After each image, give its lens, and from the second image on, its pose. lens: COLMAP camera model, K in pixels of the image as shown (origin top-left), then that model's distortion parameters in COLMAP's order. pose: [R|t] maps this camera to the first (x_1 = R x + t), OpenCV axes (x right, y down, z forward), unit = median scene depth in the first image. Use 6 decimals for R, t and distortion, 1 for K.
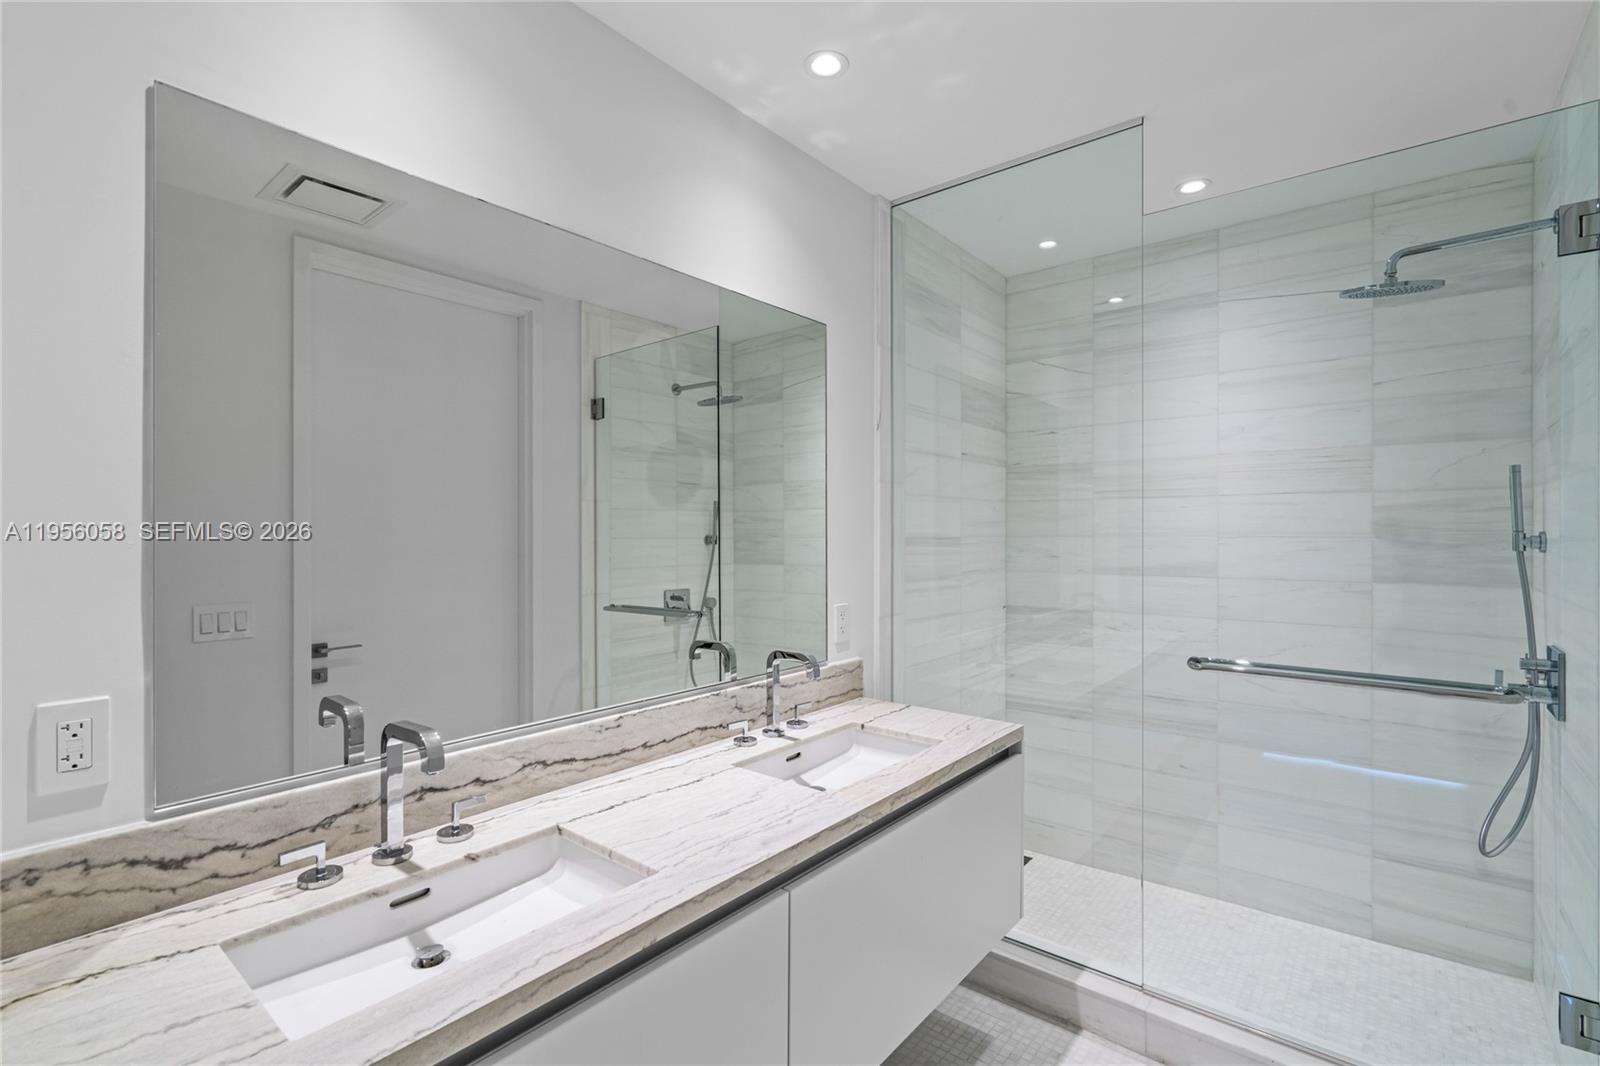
lens RADIAL K [[729.2, 0, 802.5], [0, 729.2, 532.8], [0, 0, 1]] dist [-0.012328, 0.005781]
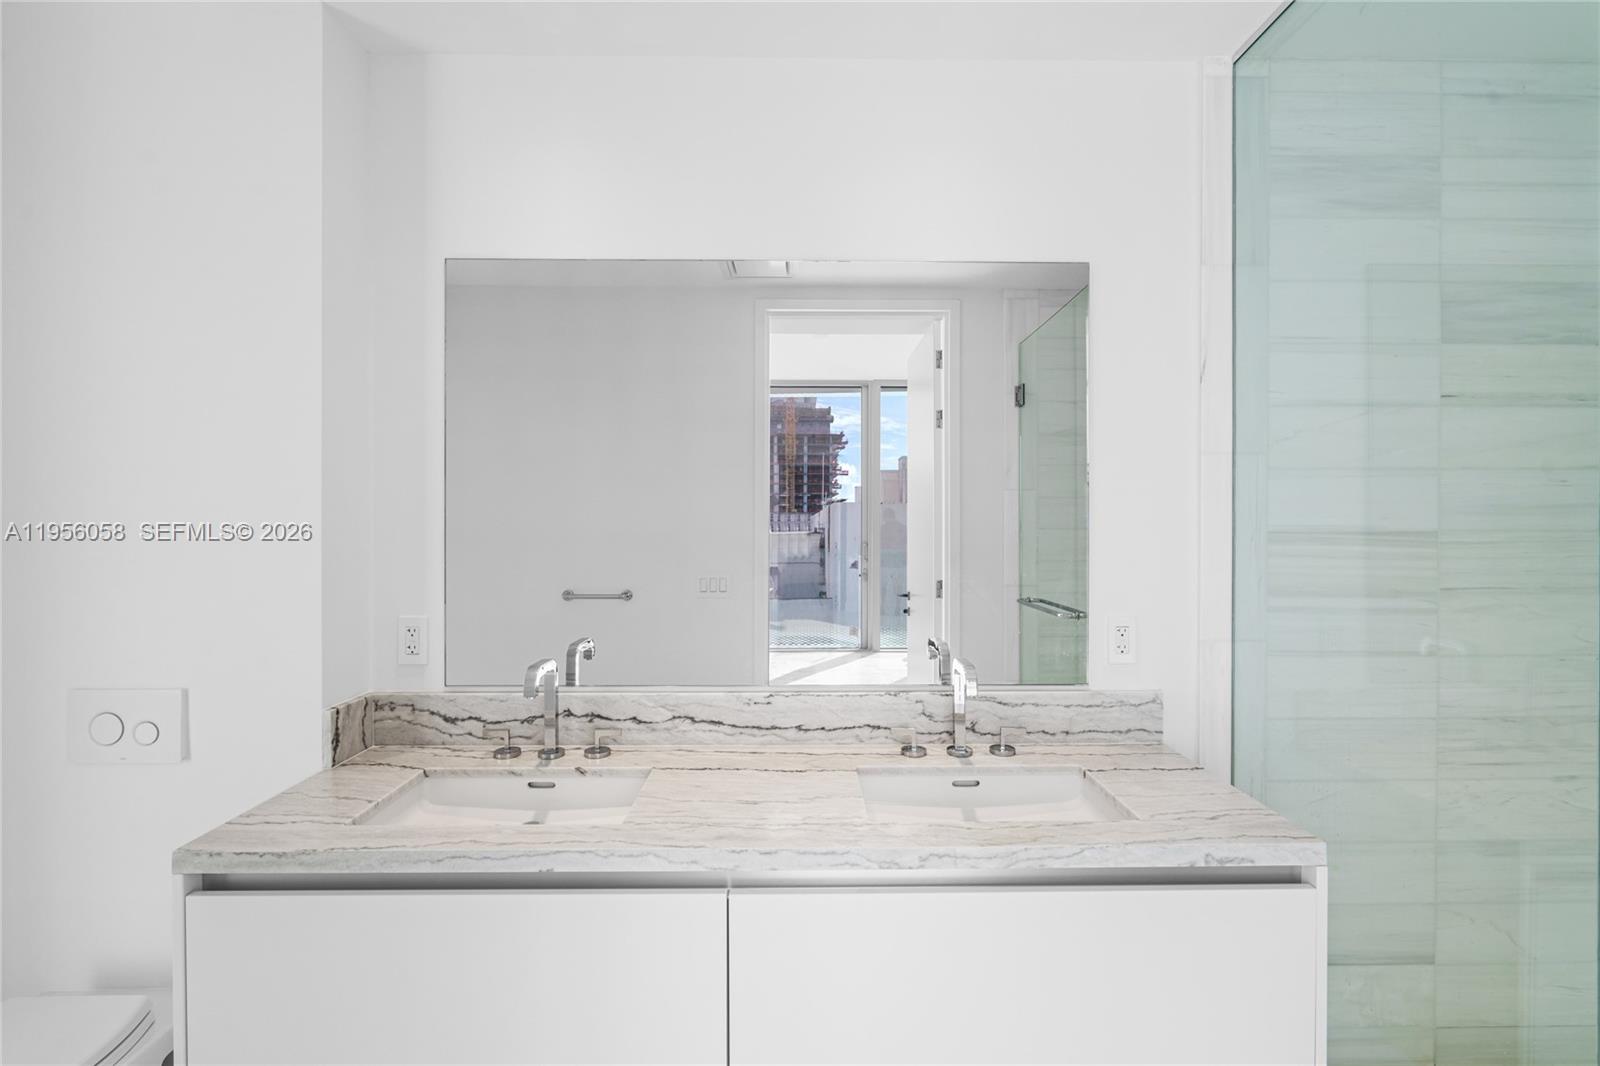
lens RADIAL K [[723.0, 0, 804.0], [0, 723.0, 527.1], [0, 0, 1]] dist [-0.008675, 0.006059]
pose [[0.643407, 0.008572, -0.765477, 0.491091], [-0.002305, 0.999954, 0.009260, -0.005276], [0.765521, -0.004194, 0.643397, 0.286161]]
